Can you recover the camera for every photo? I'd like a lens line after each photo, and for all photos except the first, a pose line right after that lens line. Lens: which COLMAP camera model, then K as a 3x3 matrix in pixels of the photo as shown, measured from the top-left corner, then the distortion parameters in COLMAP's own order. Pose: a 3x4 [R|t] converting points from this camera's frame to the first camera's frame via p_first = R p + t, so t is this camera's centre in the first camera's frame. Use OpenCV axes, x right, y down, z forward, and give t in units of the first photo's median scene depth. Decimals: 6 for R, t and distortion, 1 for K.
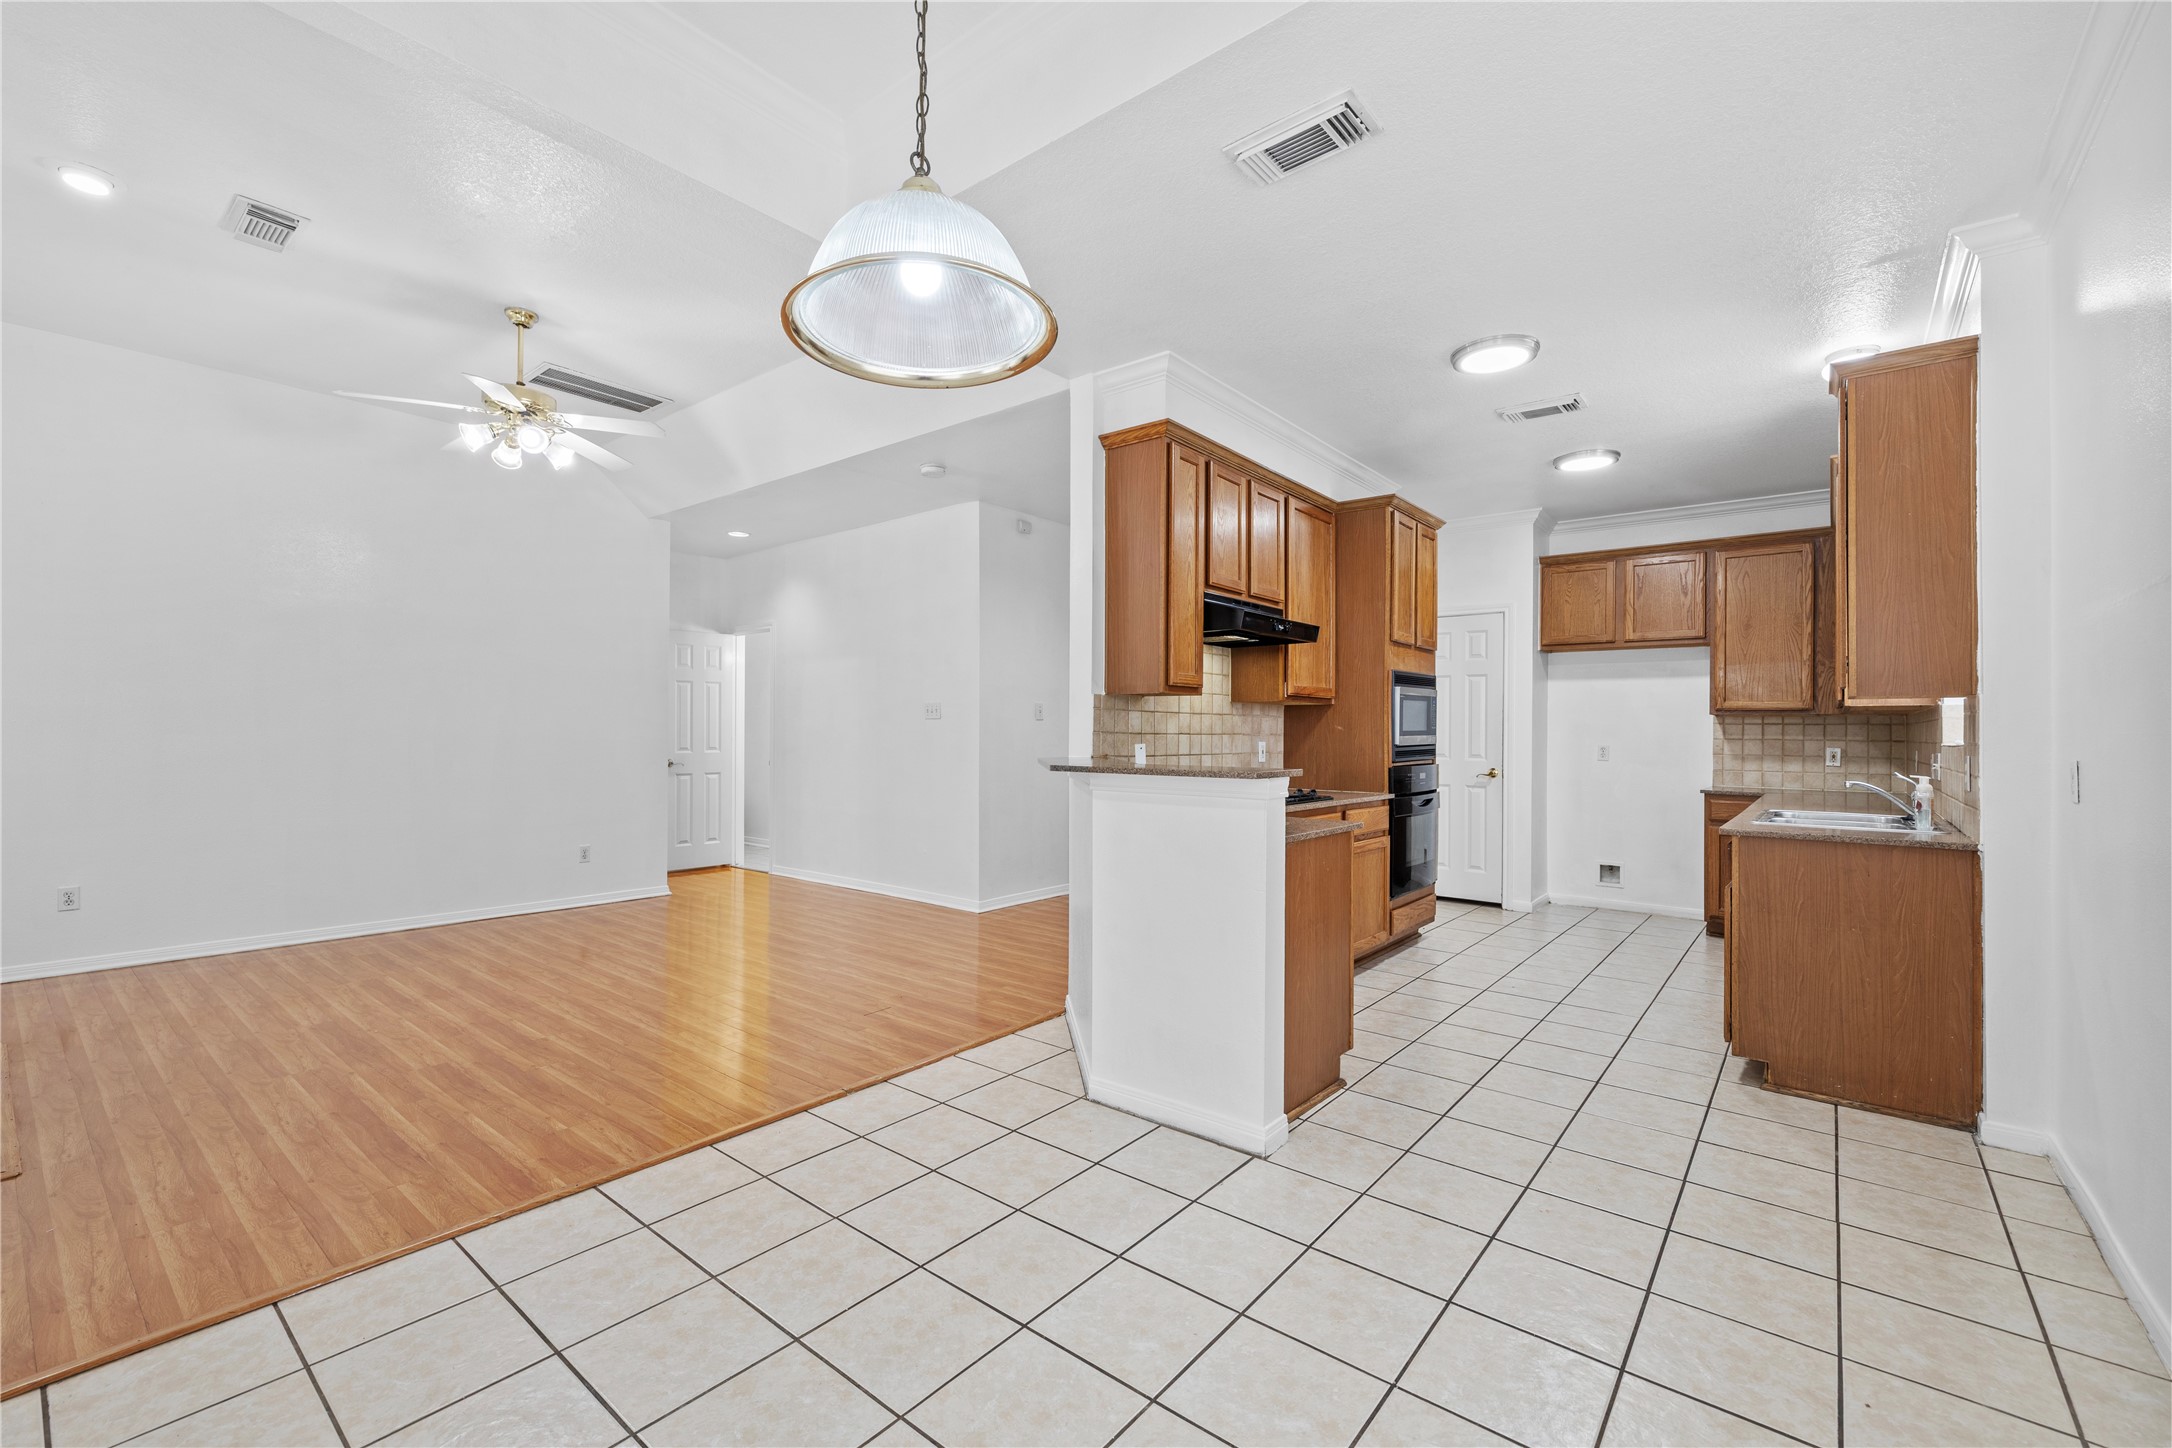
lens RADIAL K [[912.1, 0, 1075.3], [0, 912.1, 723.6], [0, 0, 1]] dist [0.000853, 0.000275]
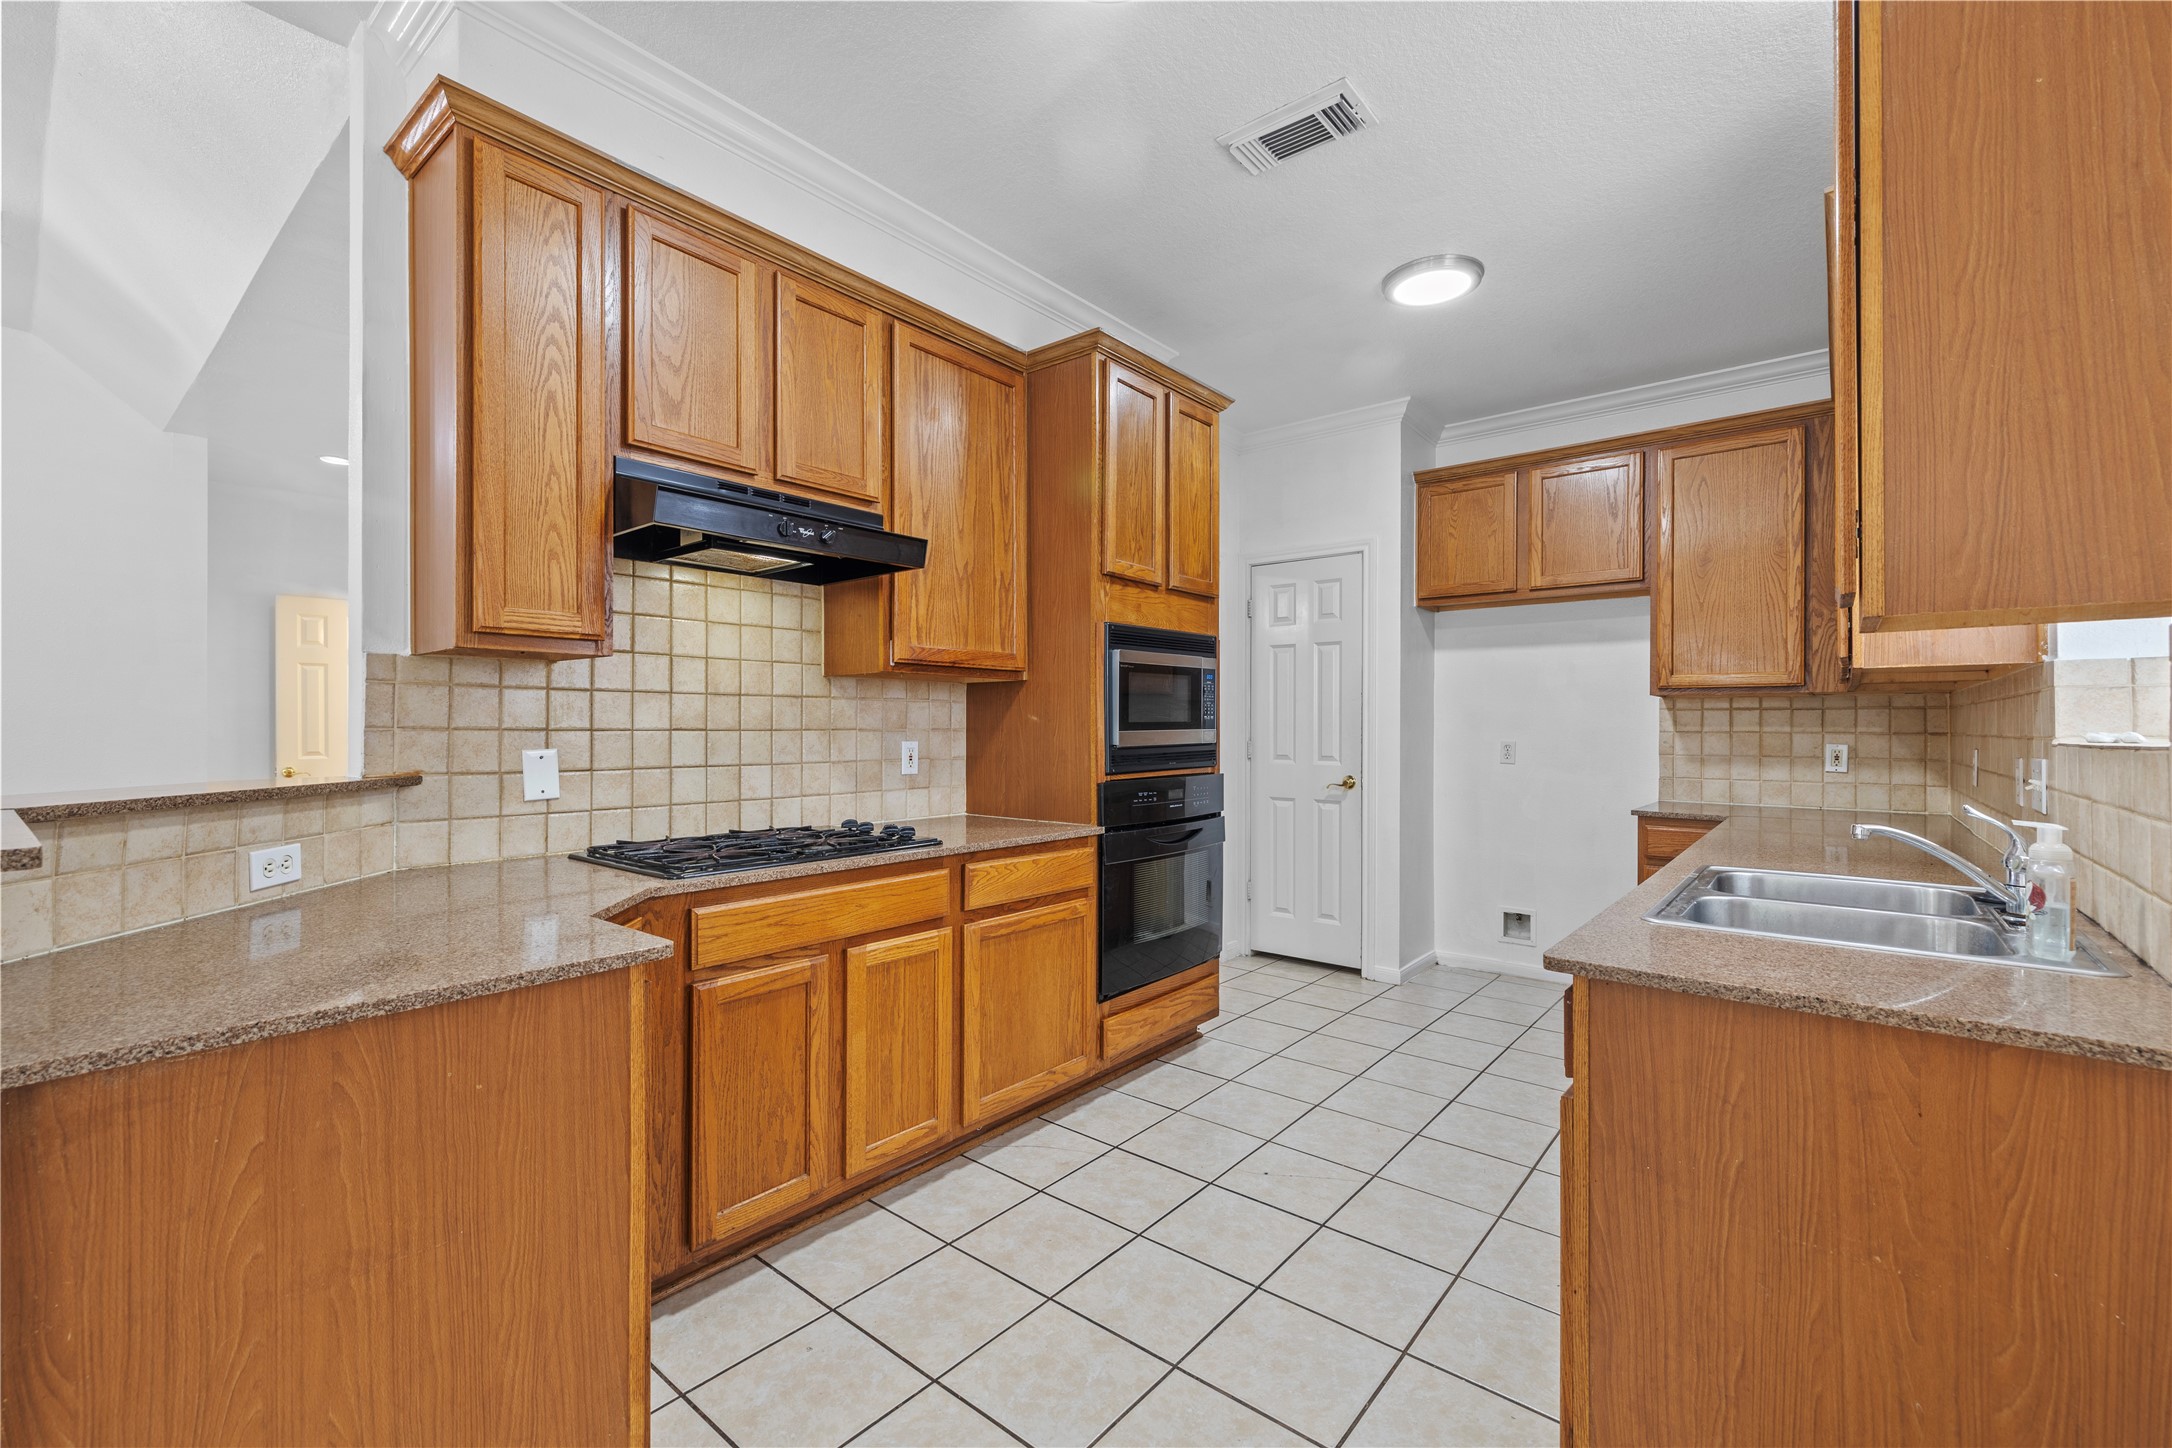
lens RADIAL K [[912.1, 0, 1073.8], [0, 912.1, 723.8], [0, 0, 1]] dist [0.000853, 0.000275]
pose [[0.999951, -0.006959, -0.007105, 0.316383], [0.006987, 0.999968, 0.003905, 0.006147], [0.007078, -0.003955, 0.999967, 0.375048]]
